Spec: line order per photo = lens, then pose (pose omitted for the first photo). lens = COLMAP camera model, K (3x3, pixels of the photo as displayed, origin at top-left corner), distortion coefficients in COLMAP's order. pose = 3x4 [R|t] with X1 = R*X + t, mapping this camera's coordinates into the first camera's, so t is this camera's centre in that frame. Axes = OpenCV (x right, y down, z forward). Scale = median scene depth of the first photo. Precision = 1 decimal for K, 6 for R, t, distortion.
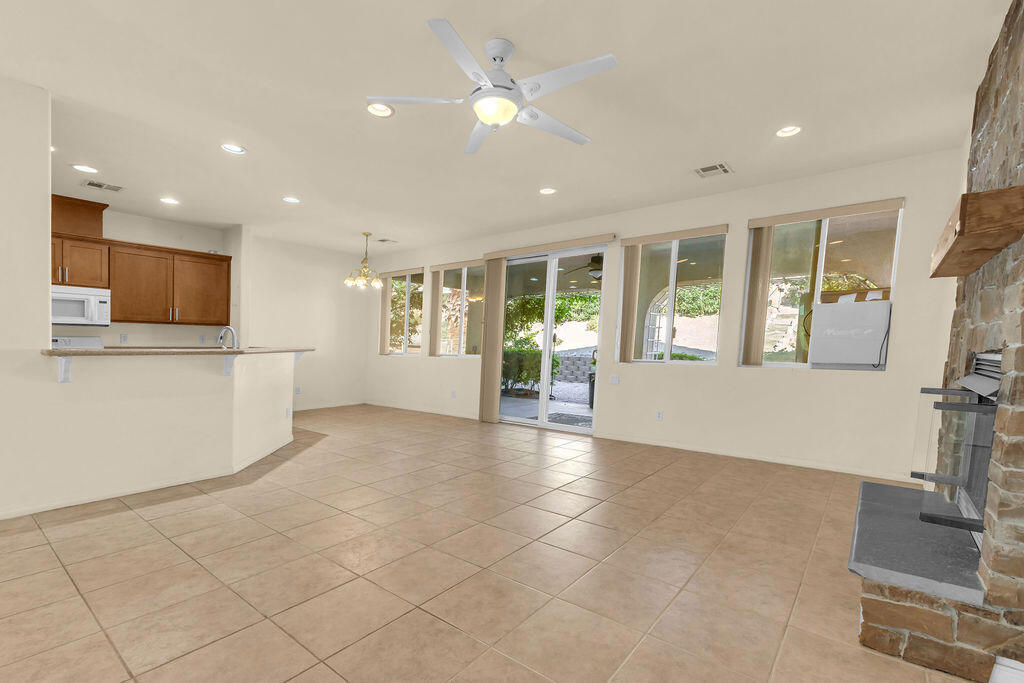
lens RADIAL K [[443.6, 0, 530.8], [0, 443.6, 383.5], [0, 0, 1]] dist [0.011896, -0.003632]
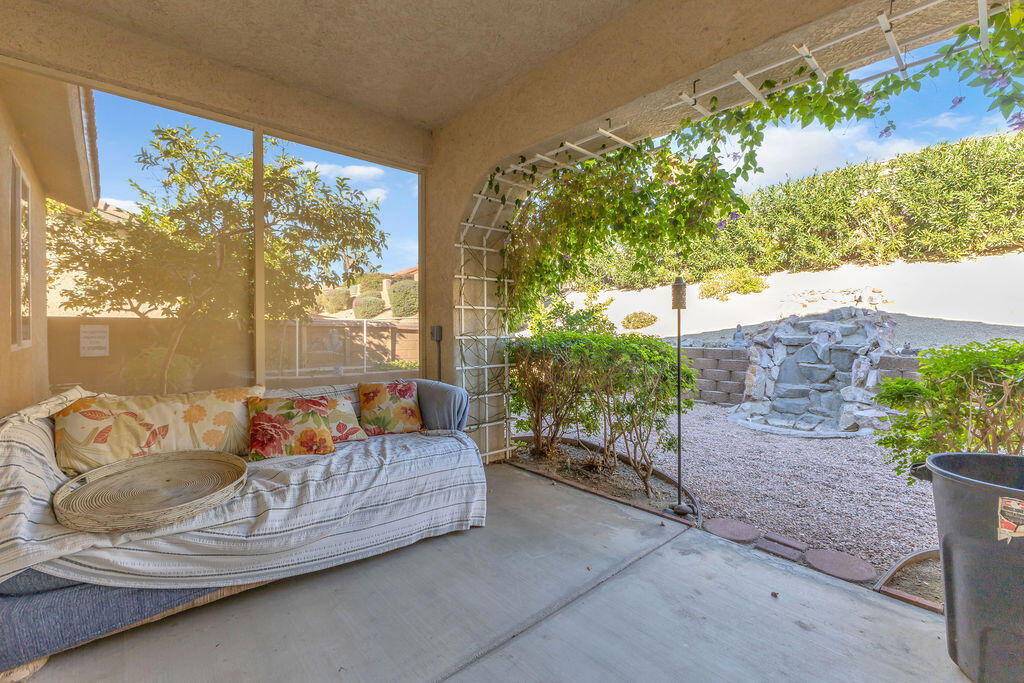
lens RADIAL K [[443.6, 0, 510.7], [0, 443.6, 336.1], [0, 0, 1]] dist [0.011896, -0.003632]
pose [[0.981270, -0.008284, -0.192460, -0.001153], [-0.005203, 0.997571, -0.069467, -0.106901], [0.192568, 0.069168, 0.978843, 1.358436]]
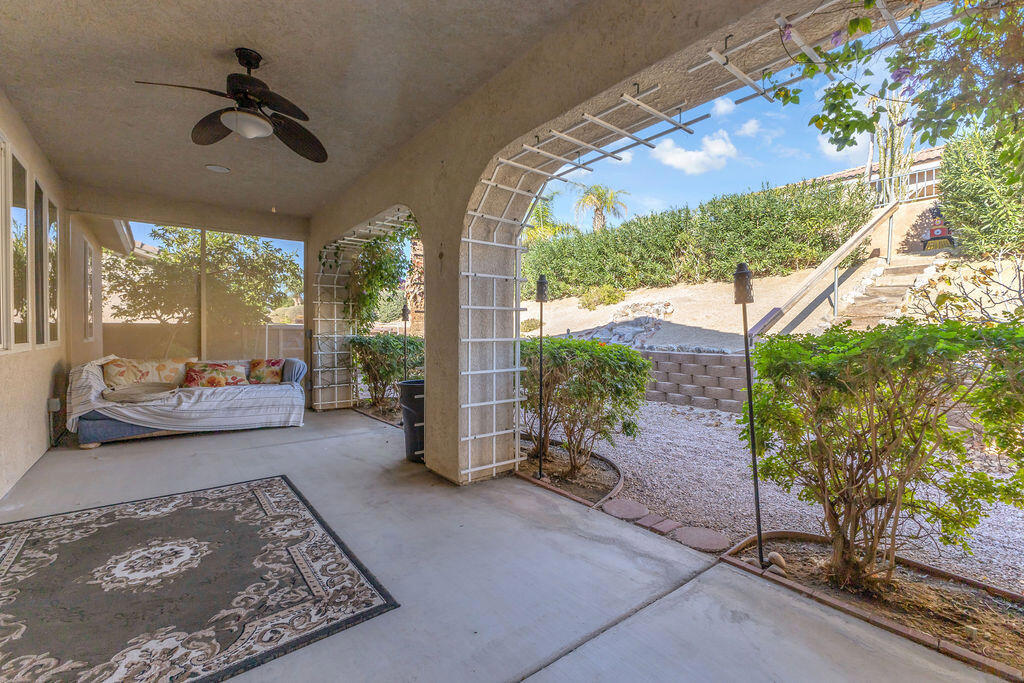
lens RADIAL K [[443.6, 0, 512.7], [0, 443.6, 339.8], [0, 0, 1]] dist [0.011896, -0.003632]
pose [[0.967125, -0.004694, -0.254257, 0.623771], [-0.013101, 0.997582, -0.068249, -0.064375], [0.253963, 0.069337, 0.964725, 0.963835]]
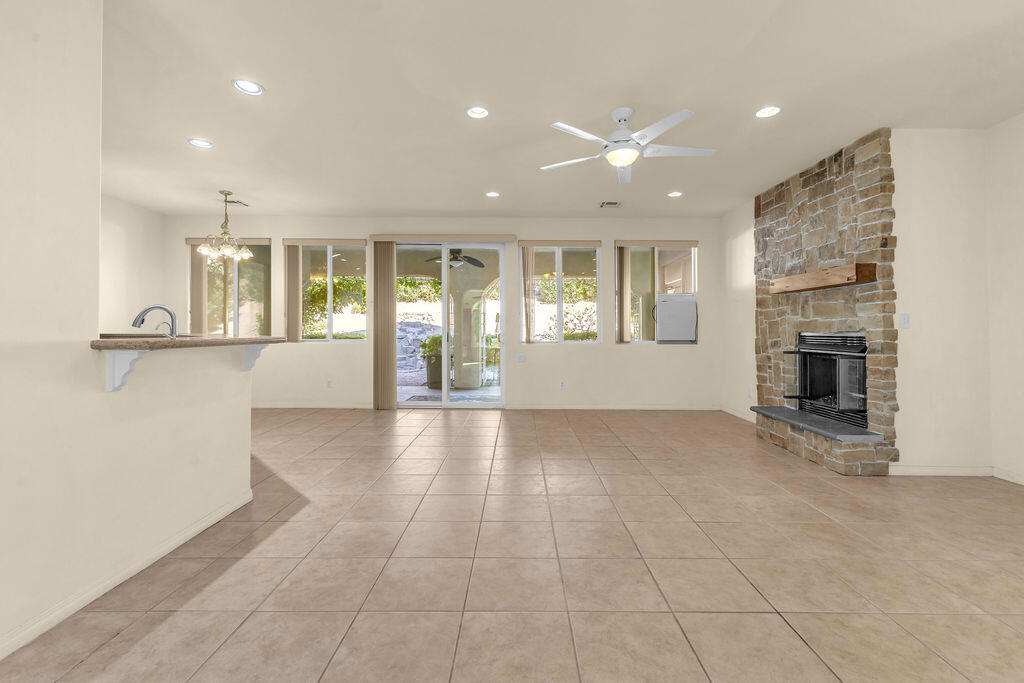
lens RADIAL K [[443.6, 0, 517.0], [0, 443.6, 322.0], [0, 0, 1]] dist [0.011896, -0.003632]
pose [[0.797356, 0.006070, 0.603479, -0.563341], [0.052823, 0.995410, -0.079806, -0.011468], [-0.601193, 0.095511, 0.793375, 0.065108]]
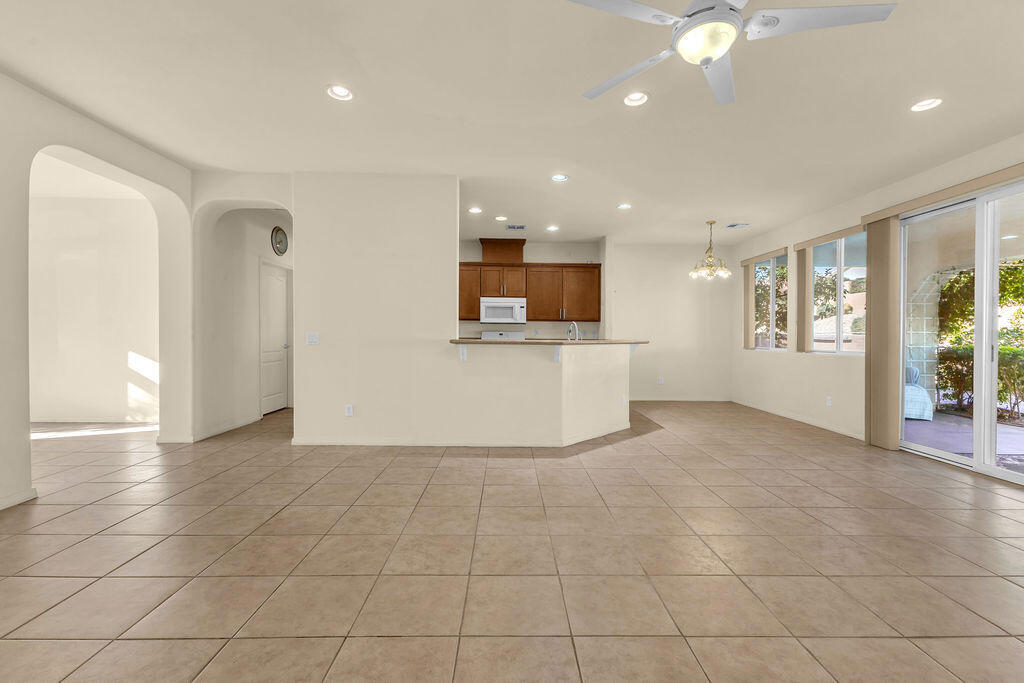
lens RADIAL K [[443.6, 0, 517.6], [0, 443.6, 334.6], [0, 0, 1]] dist [0.011896, -0.003632]
pose [[0.624261, -0.001704, -0.781214, 0.130895], [-0.072648, 0.995538, -0.060223, -0.009184], [0.777831, 0.094348, 0.621352, 0.115935]]
